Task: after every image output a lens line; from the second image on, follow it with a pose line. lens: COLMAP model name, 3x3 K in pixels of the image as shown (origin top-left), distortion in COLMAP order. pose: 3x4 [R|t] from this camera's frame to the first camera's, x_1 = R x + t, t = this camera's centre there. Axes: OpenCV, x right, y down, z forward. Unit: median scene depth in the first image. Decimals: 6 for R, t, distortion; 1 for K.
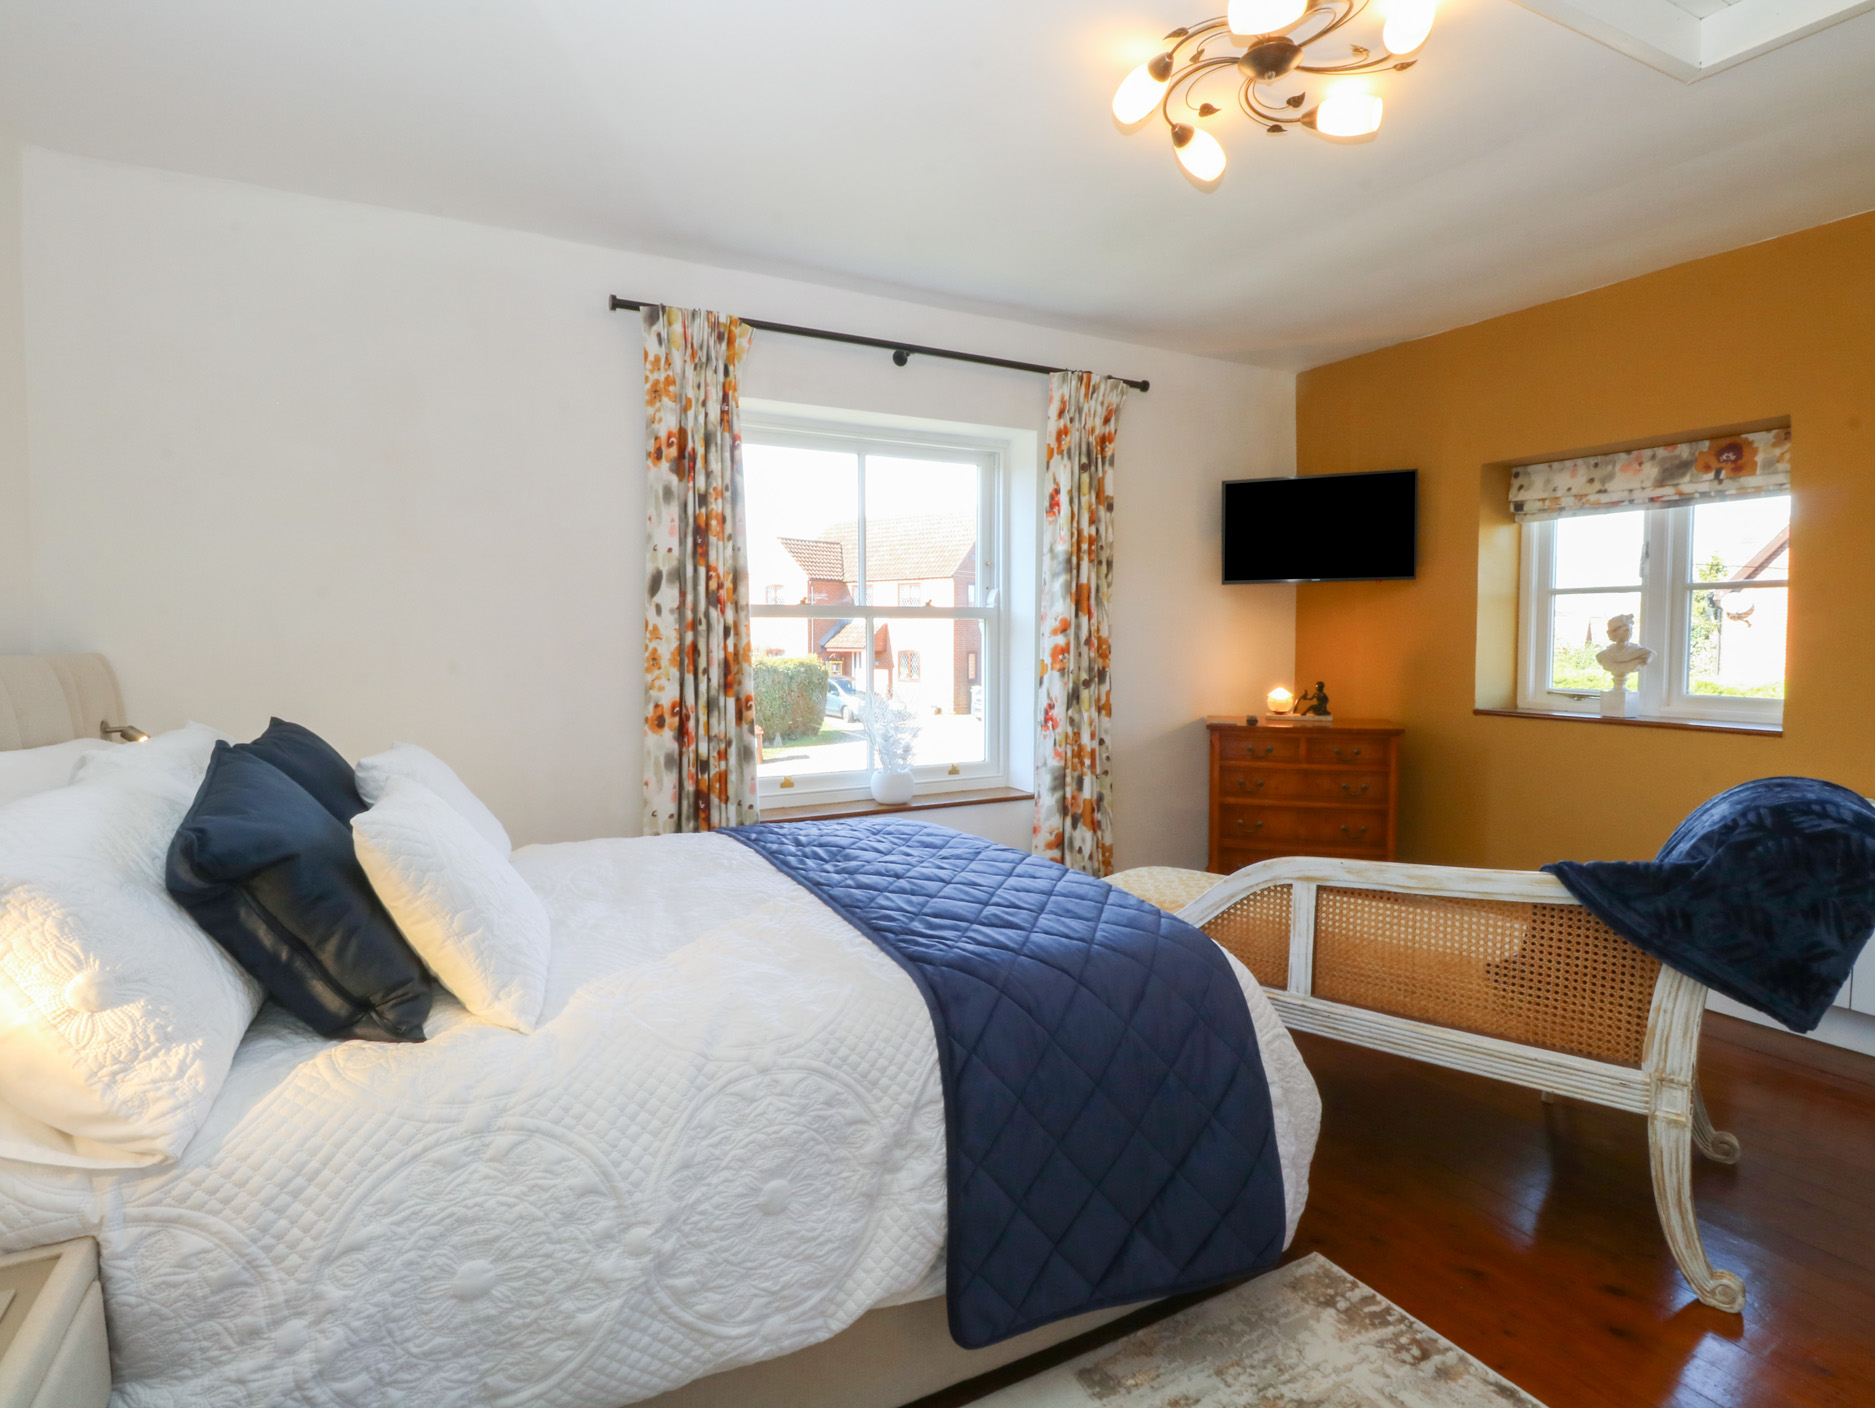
lens RADIAL K [[982.5, 0, 917.8], [0, 982.5, 701.5], [0, 0, 1]] dist [-0.001825, -0.001178]
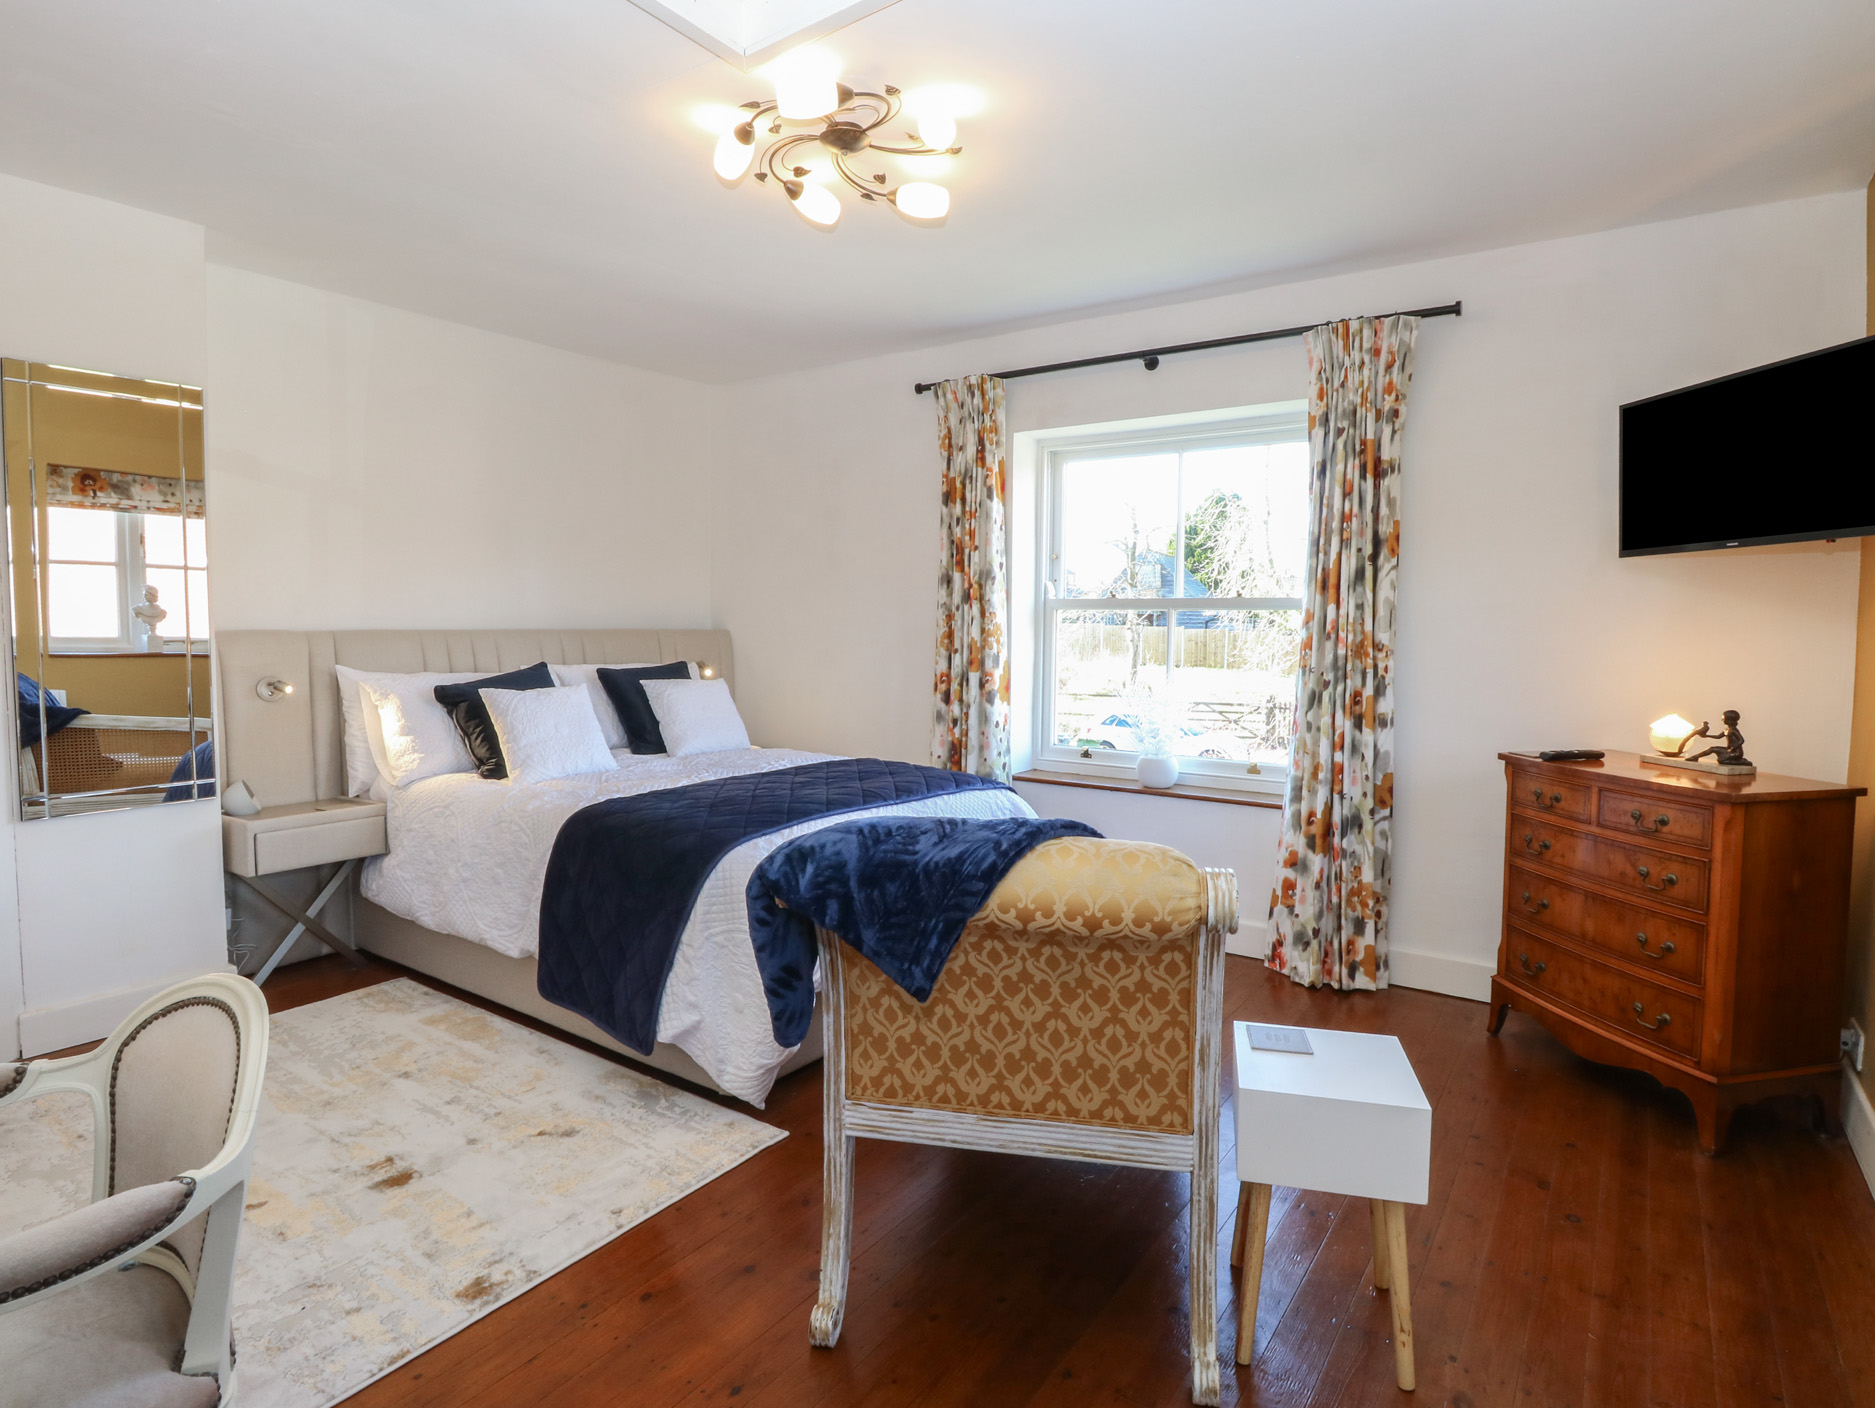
lens RADIAL K [[982.5, 0, 917.8], [0, 982.5, 701.5], [0, 0, 1]] dist [-0.001825, -0.001178]
pose [[0.453029, 0.078007, -0.888076, 0.777270], [-0.071580, 0.996131, 0.050984, -0.022040], [0.888617, 0.040471, 0.456860, 0.290381]]
